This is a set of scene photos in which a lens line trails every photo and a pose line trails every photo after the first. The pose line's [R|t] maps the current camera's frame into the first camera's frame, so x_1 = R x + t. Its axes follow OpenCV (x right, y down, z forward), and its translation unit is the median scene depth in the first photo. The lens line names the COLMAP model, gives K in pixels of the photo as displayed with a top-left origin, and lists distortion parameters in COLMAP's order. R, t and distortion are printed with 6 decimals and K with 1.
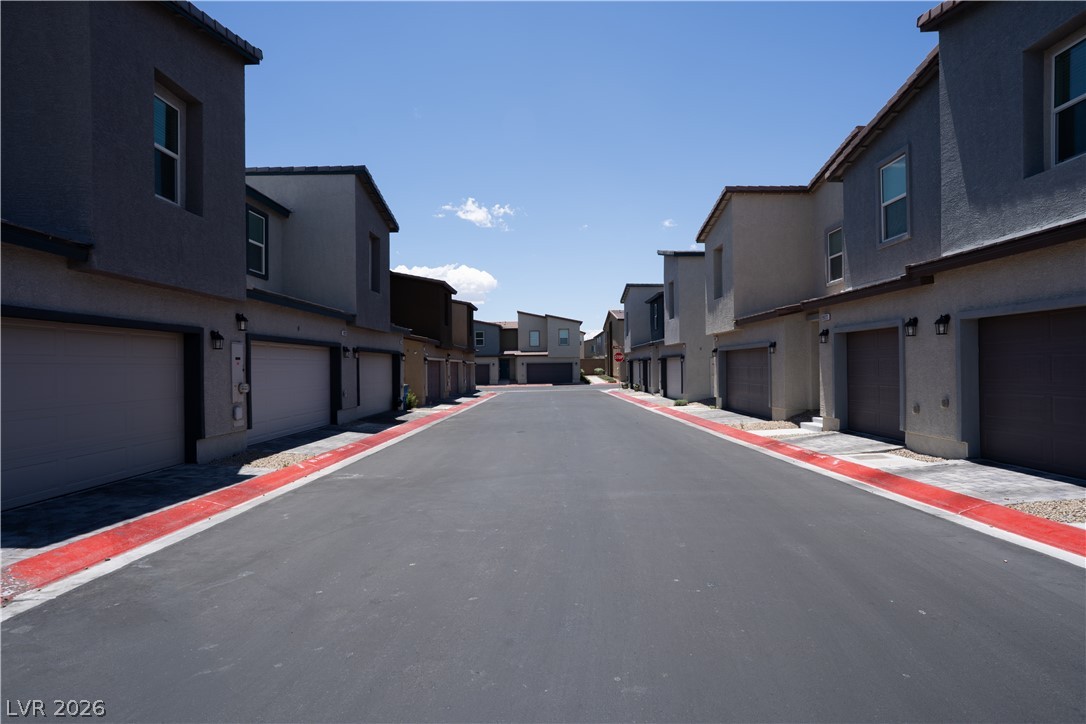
lens RADIAL K [[608.3, 0, 543.0], [0, 608.3, 362.0], [0, 0, 1]] dist [-0.033883, 0.000078]
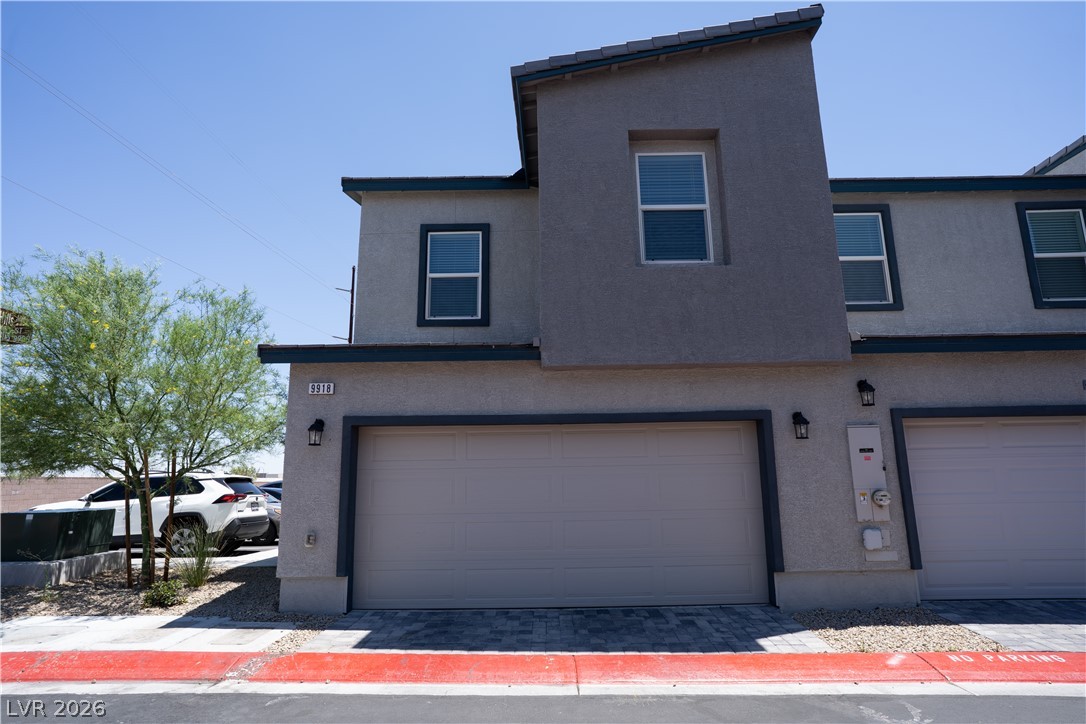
lens RADIAL K [[608.3, 0, 543.0], [0, 608.3, 362.0], [0, 0, 1]] dist [-0.033883, 0.000078]
pose [[-0.011748, -0.191818, -0.981360, 0.159423], [0.022578, 0.981127, -0.192042, 0.019547], [0.999676, -0.024413, -0.007196, 0.766614]]
